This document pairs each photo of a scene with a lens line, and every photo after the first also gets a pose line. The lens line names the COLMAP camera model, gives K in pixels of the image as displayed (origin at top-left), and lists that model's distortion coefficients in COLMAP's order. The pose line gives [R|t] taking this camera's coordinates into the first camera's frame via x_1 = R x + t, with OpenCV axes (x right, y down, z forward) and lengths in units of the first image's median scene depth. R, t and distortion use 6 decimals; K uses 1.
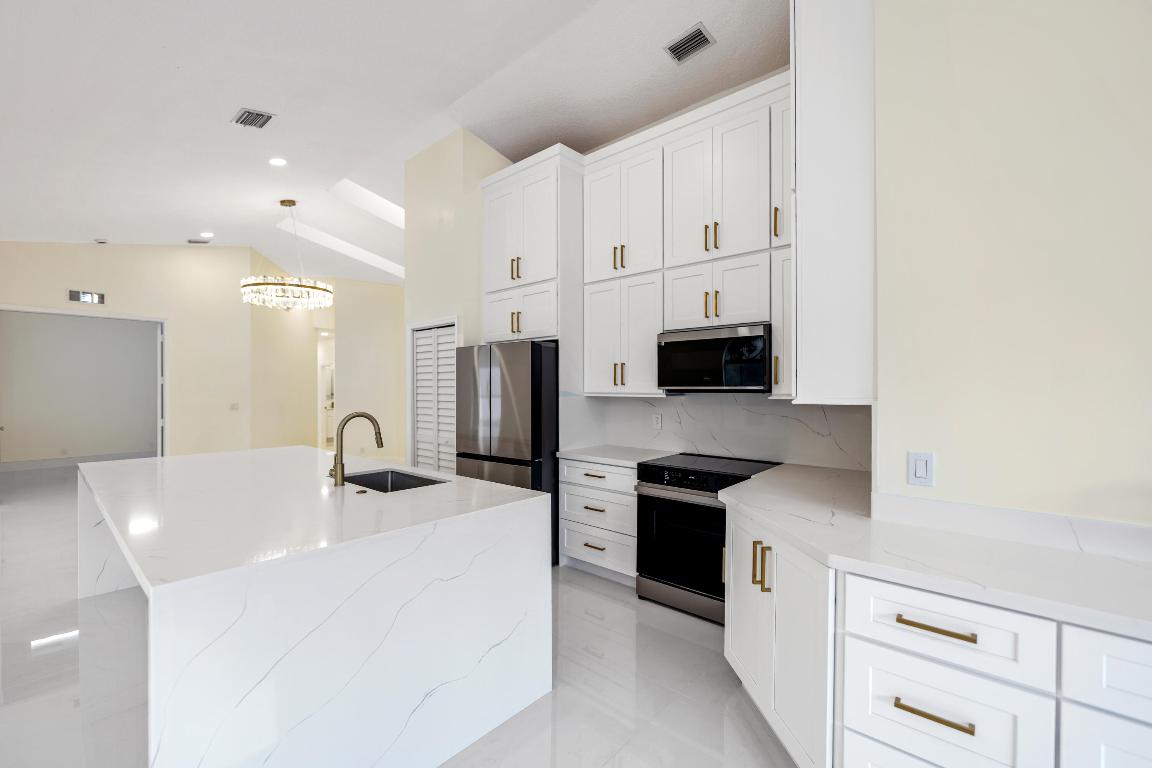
lens RADIAL K [[468.3, 0, 577.3], [0, 468.3, 389.5], [0, 0, 1]] dist [0.002600, -0.002467]
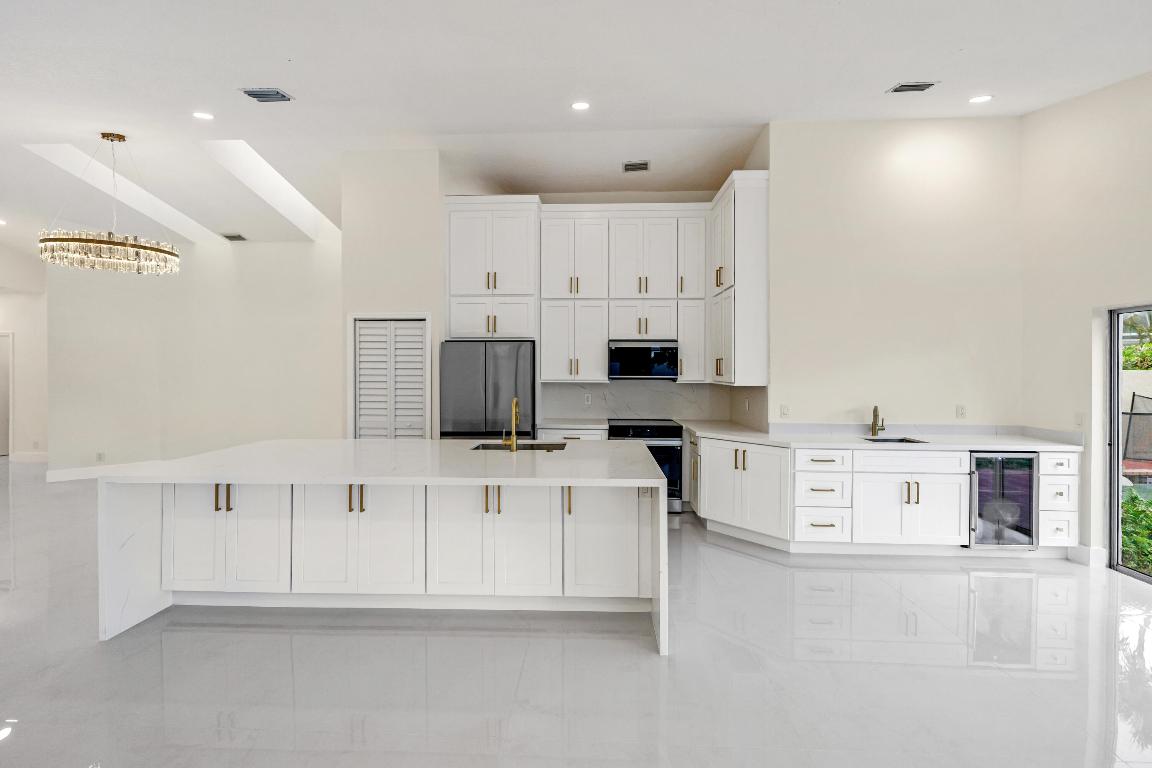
lens RADIAL K [[468.3, 0, 578.3], [0, 468.3, 369.6], [0, 0, 1]] dist [0.002600, -0.002467]
pose [[0.785918, 0.001837, 0.618328, -0.804777], [-0.001098, 0.999998, -0.001575, -0.022213], [-0.618330, 0.000559, 0.785919, -0.134245]]
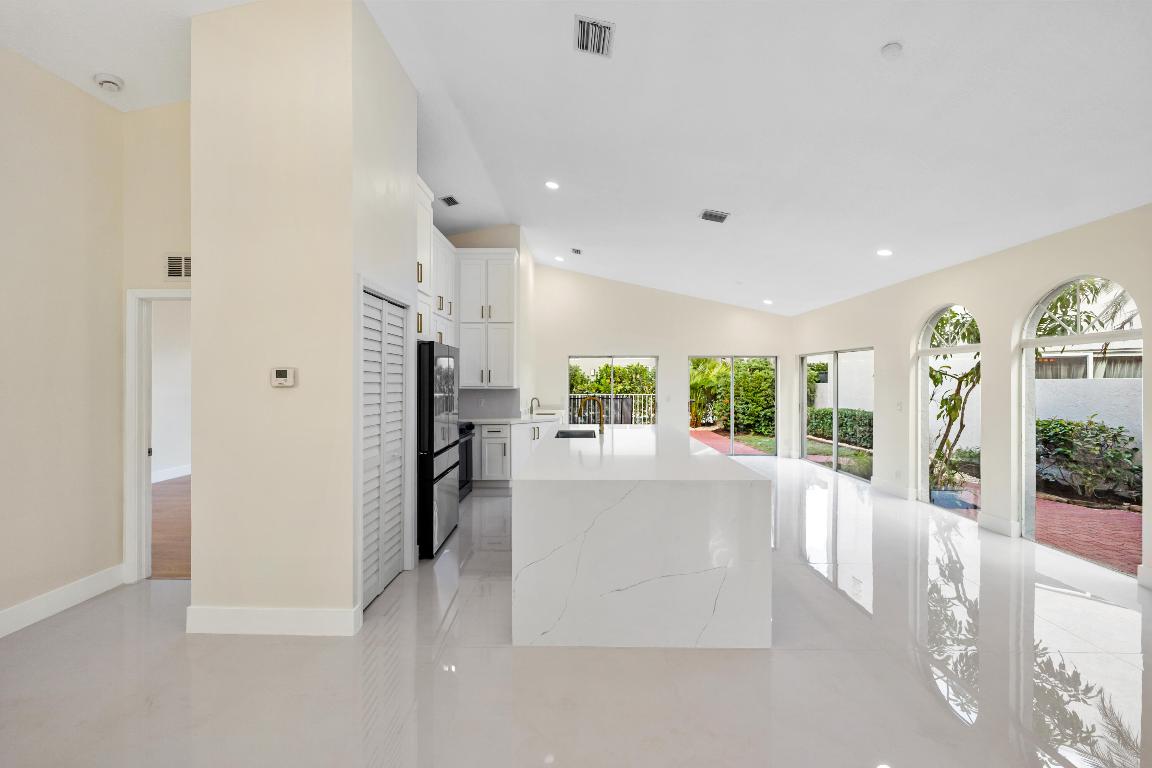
lens RADIAL K [[468.3, 0, 577.3], [0, 468.3, 380.1], [0, 0, 1]] dist [0.002600, -0.002467]
pose [[-0.633103, 0.006268, 0.774042, -1.327272], [0.004865, 0.999980, -0.004118, -0.007310], [-0.774052, 0.001158, -0.633121, 1.558182]]
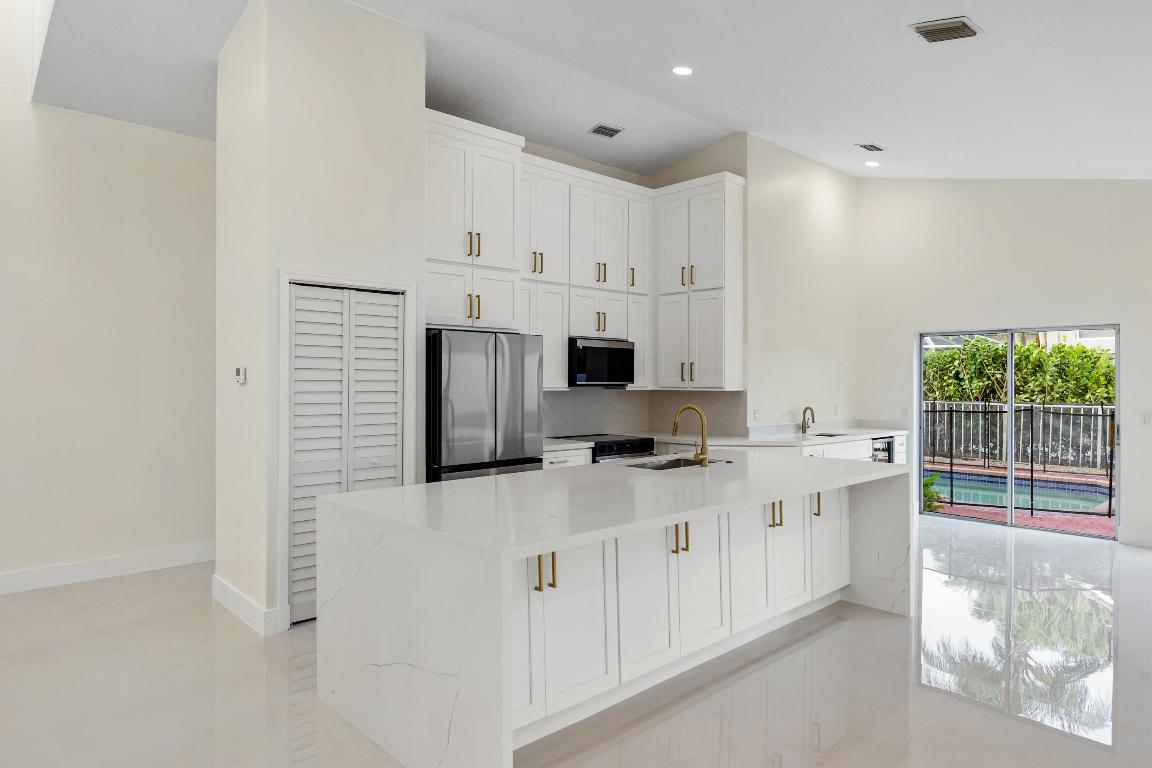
lens RADIAL K [[704.1, 0, 568.6], [0, 704.1, 378.5], [0, 0, 1]] dist [-0.000534, 0.000861]
pose [[0.128345, 0.005103, 0.991717, -1.558200], [0.000942, 0.999986, -0.005267, -0.005023], [-0.991729, 0.001610, 0.128338, 0.736913]]
